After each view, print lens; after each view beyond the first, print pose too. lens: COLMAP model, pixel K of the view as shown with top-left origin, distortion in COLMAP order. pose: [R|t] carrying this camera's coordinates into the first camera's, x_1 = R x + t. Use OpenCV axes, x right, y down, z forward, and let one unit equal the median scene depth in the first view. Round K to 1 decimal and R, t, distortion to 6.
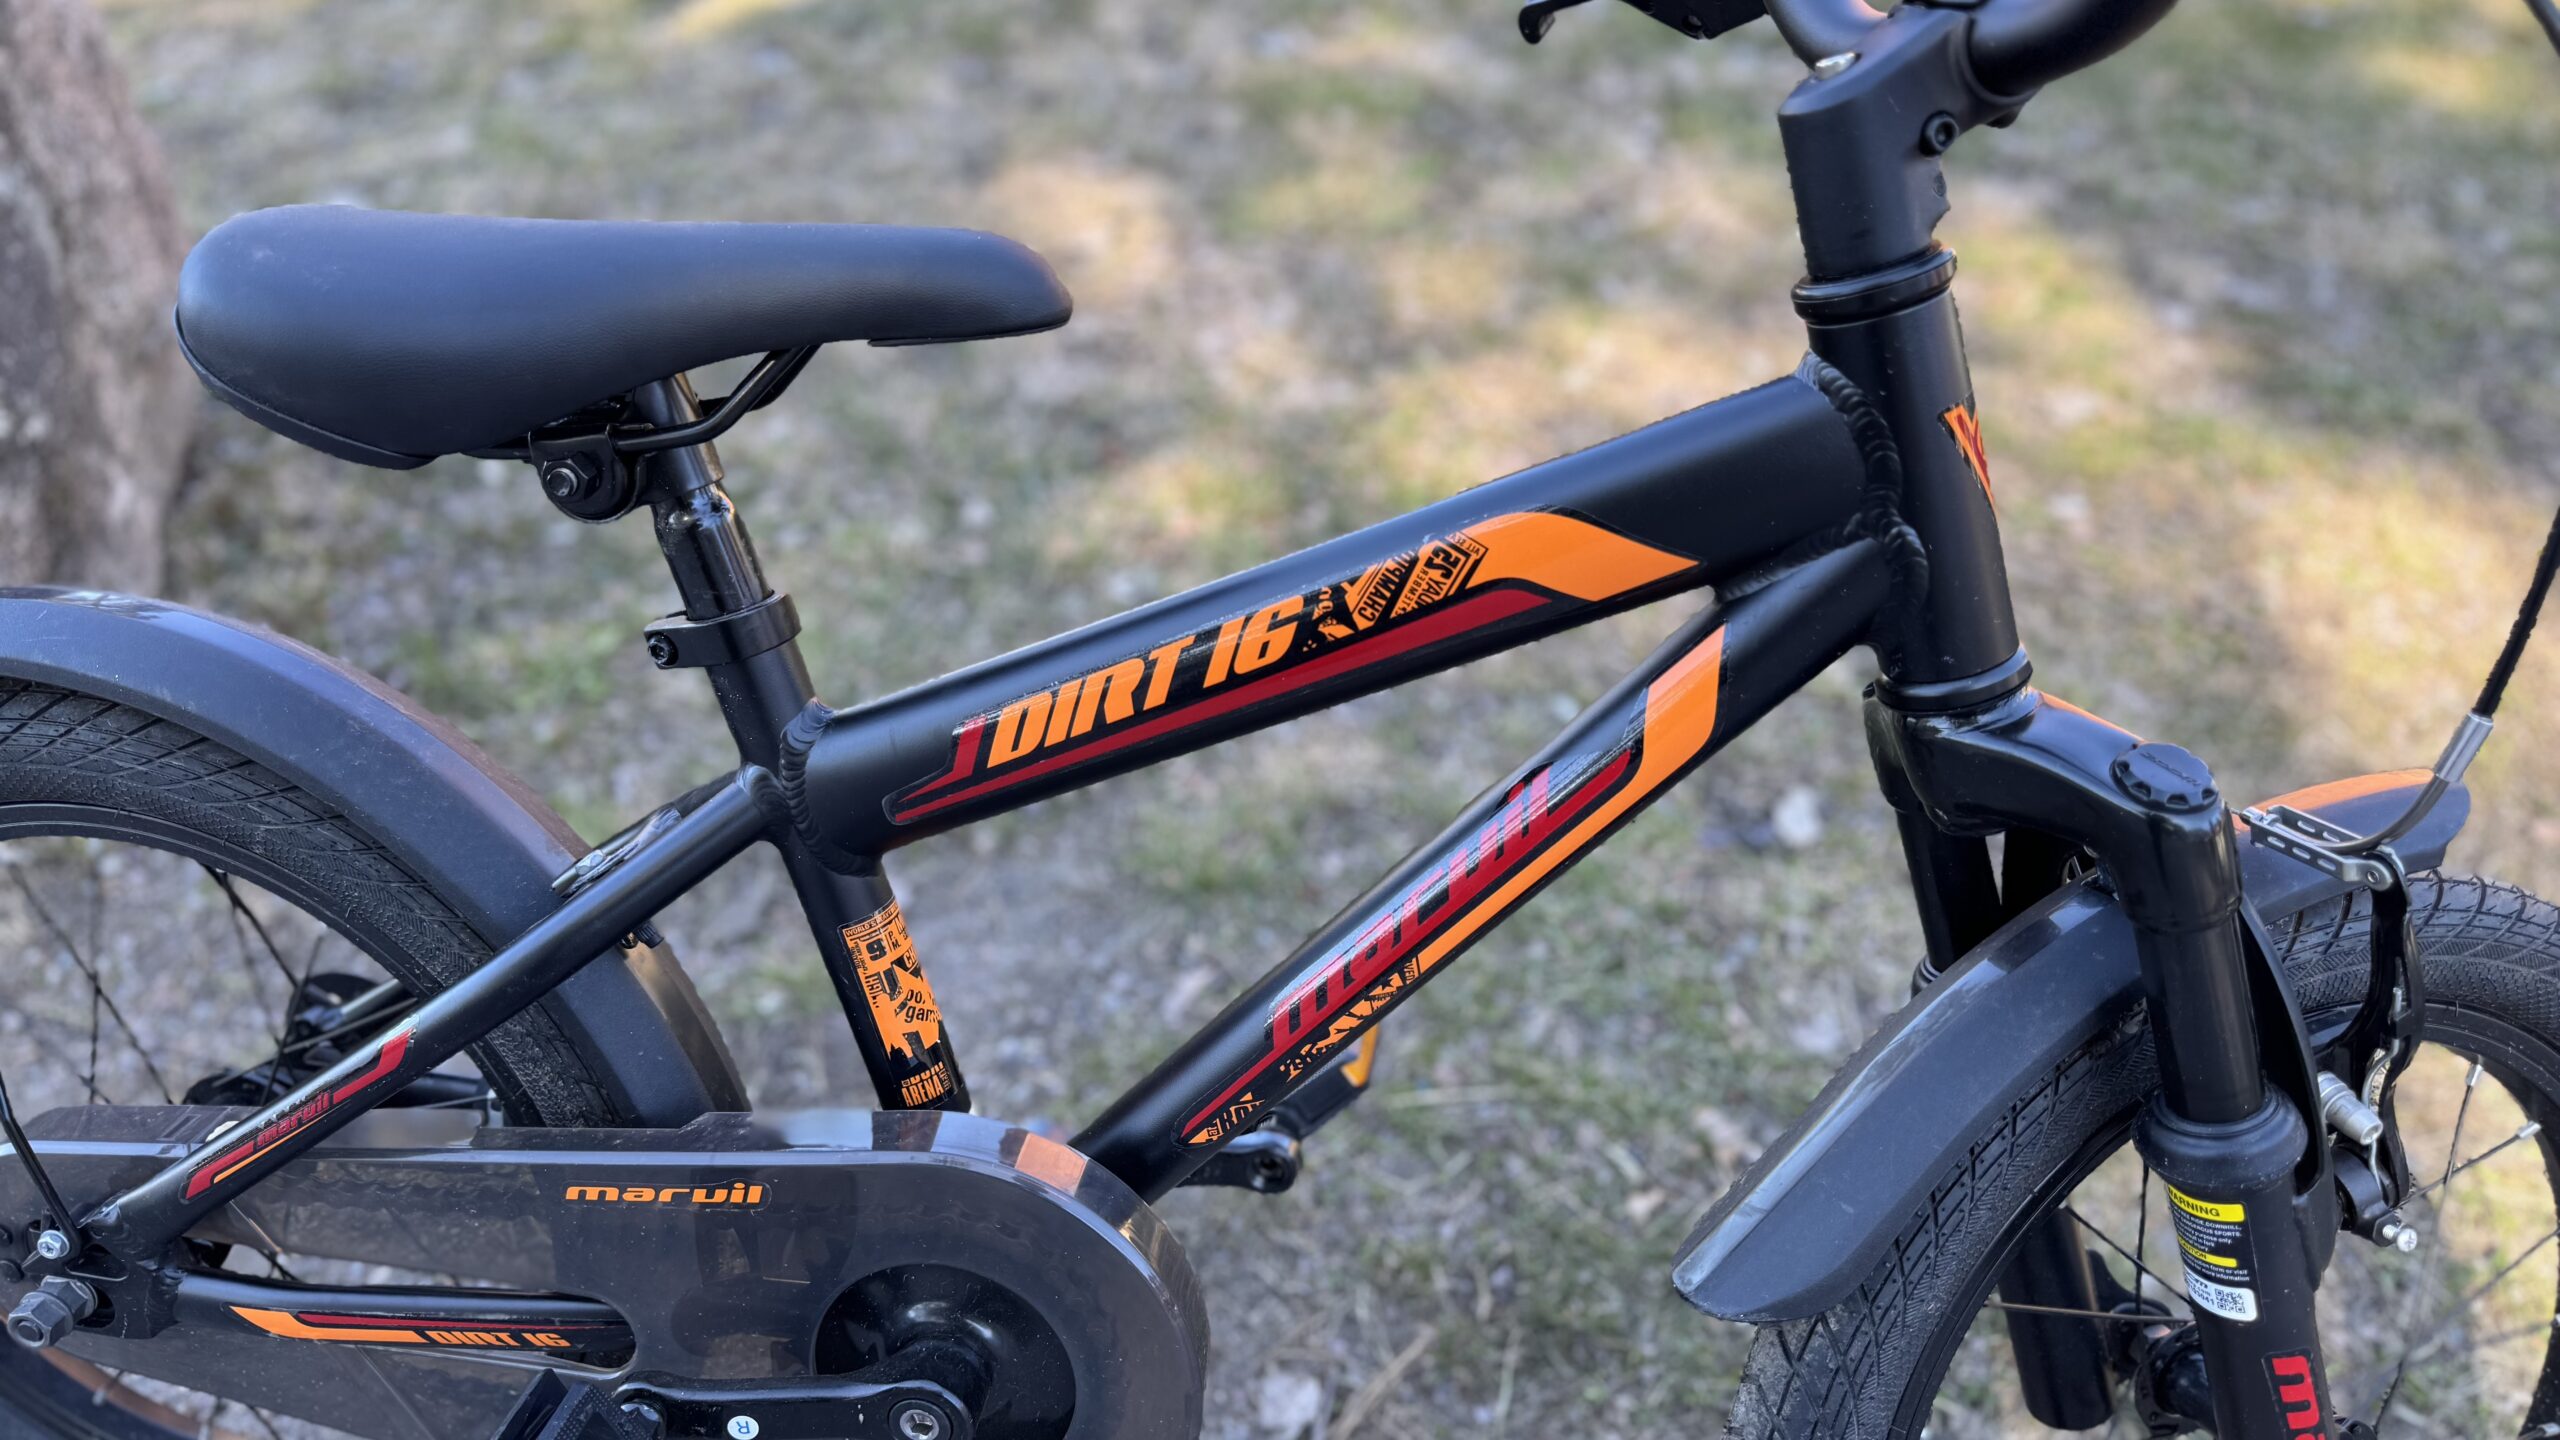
lens RADIAL K [[1709.5, 0, 1280.0], [0, 1709.5, 720.0], [0, 0, 1]] dist [0.102750, -0.150503]
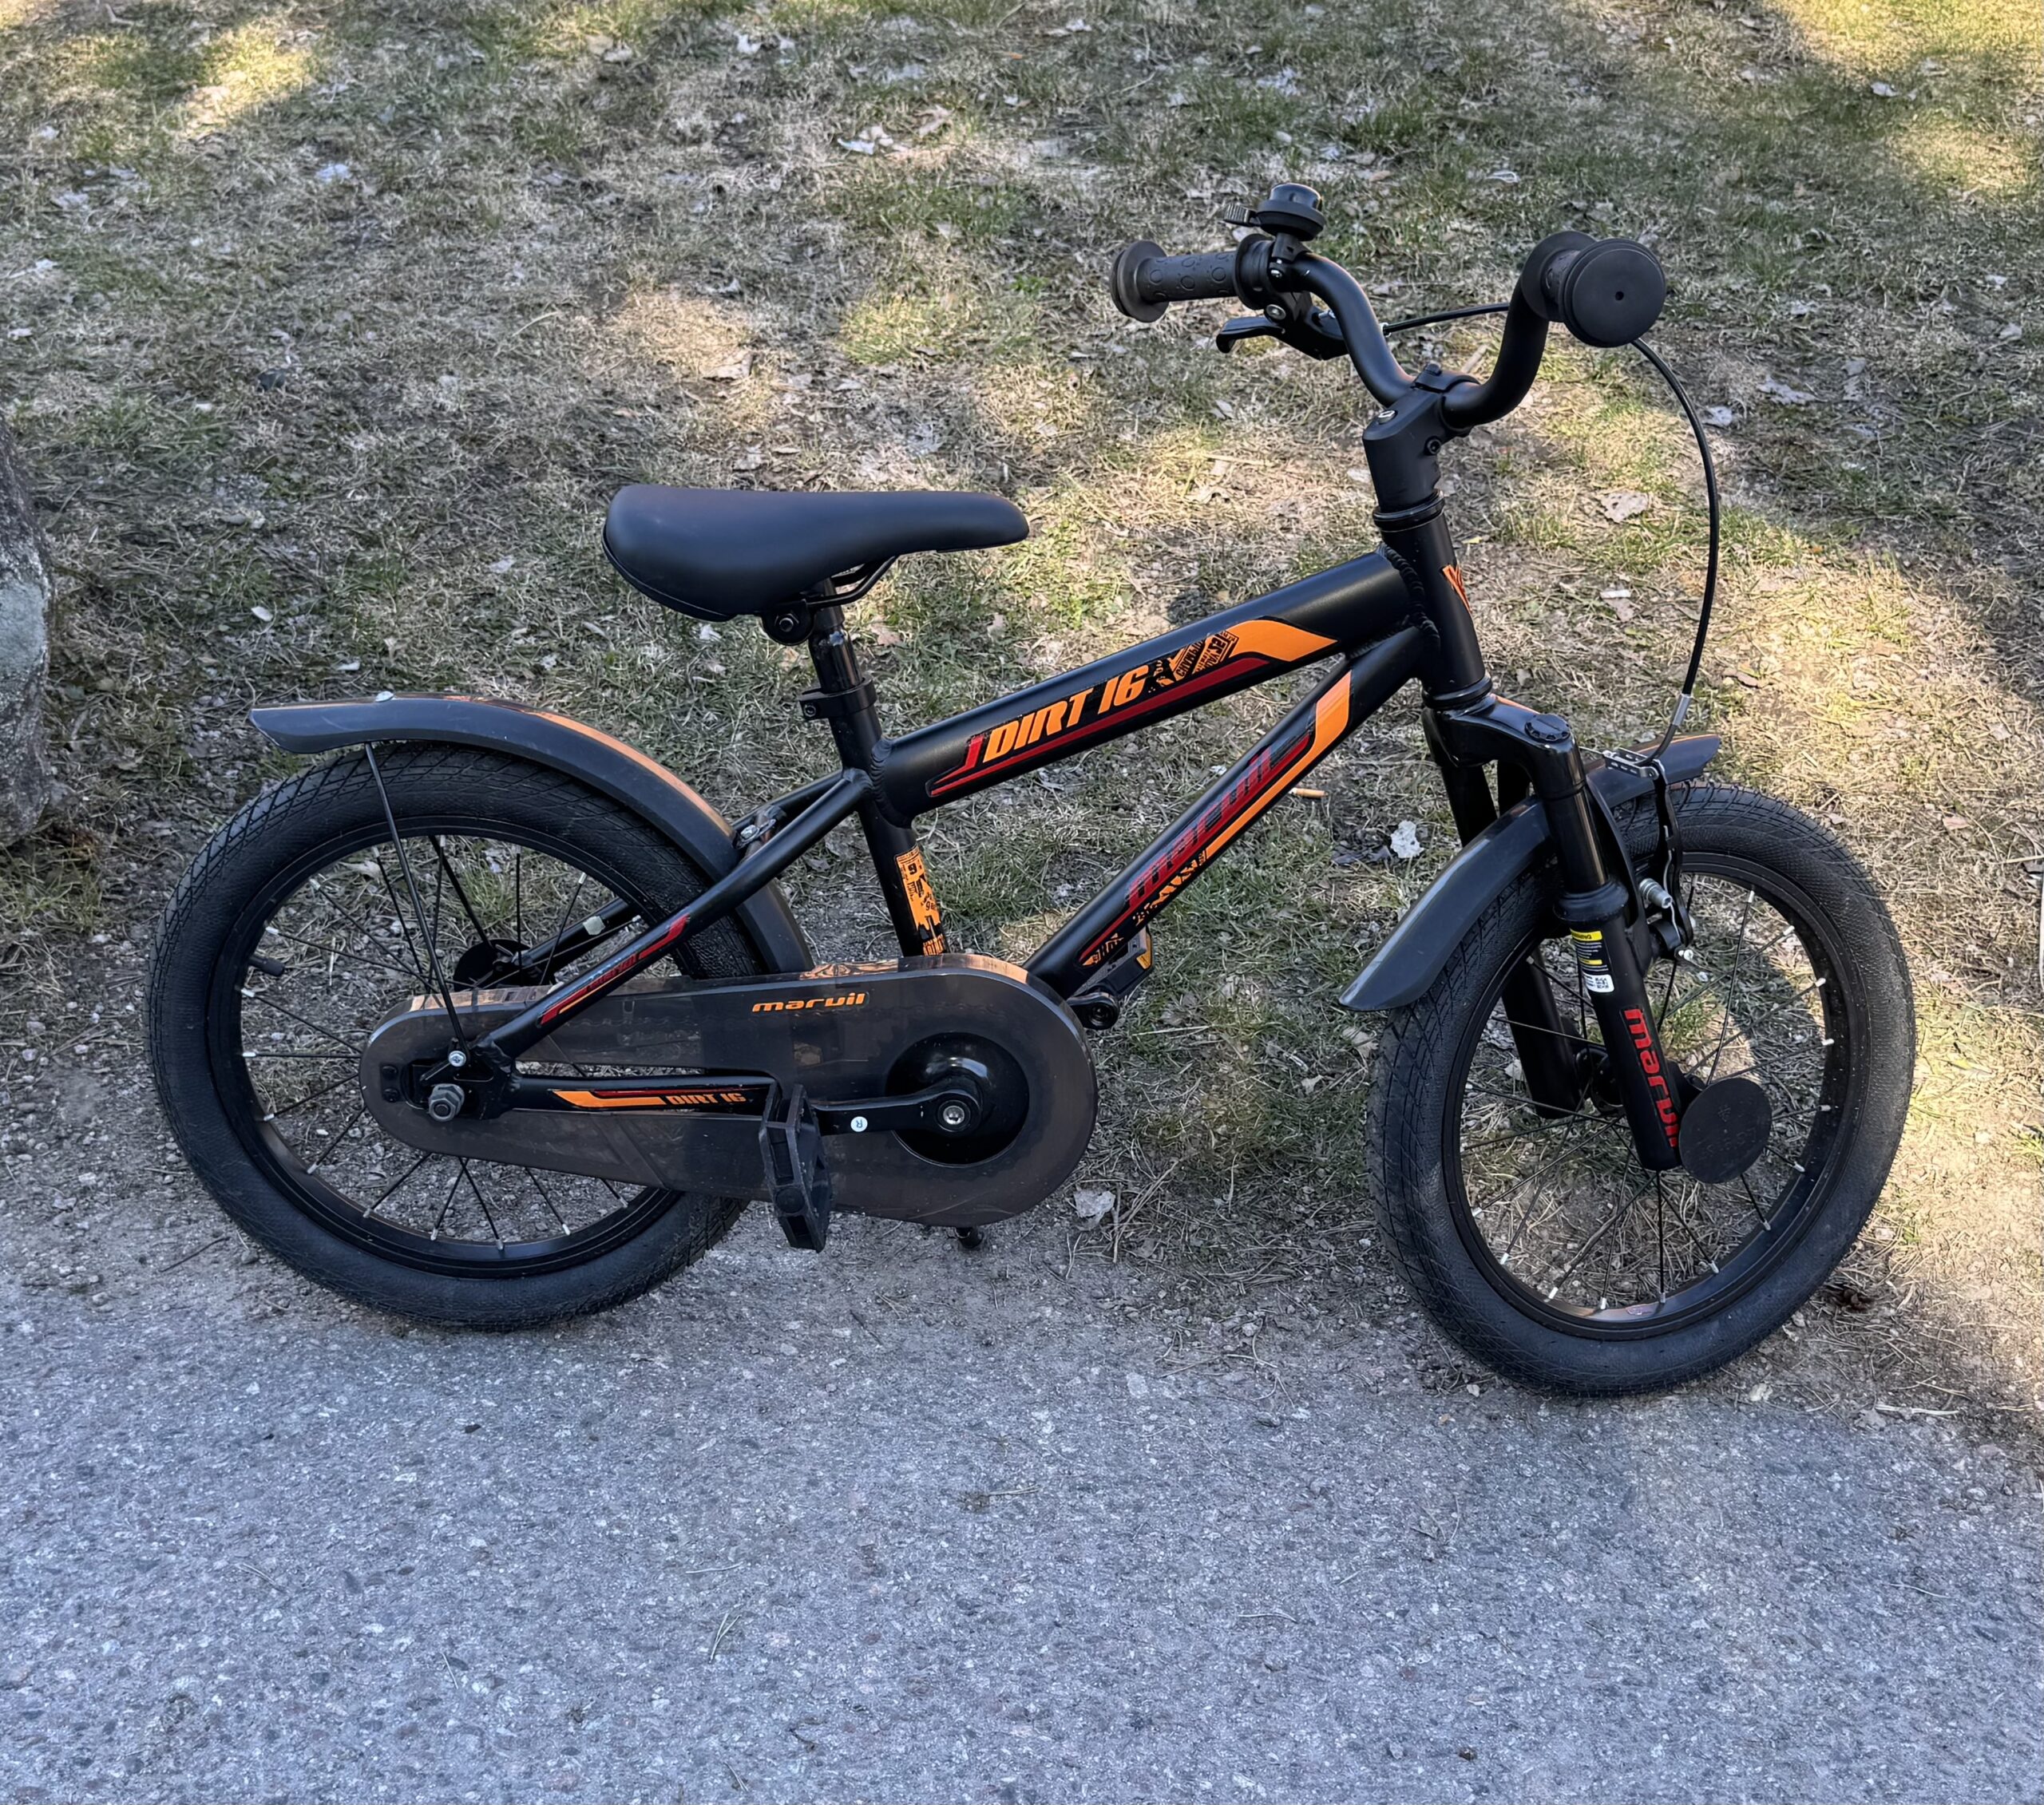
lens RADIAL K [[2277.0, 0, 1022.0], [0, 2277.0, 902.5], [0, 0, 1]] dist [0.152921, -0.305814]
pose [[0.992113, -0.052376, 0.113879, -0.435364], [0.051875, 0.998626, 0.007365, 0.171852], [-0.114108, -0.001400, 0.993467, -1.591515]]
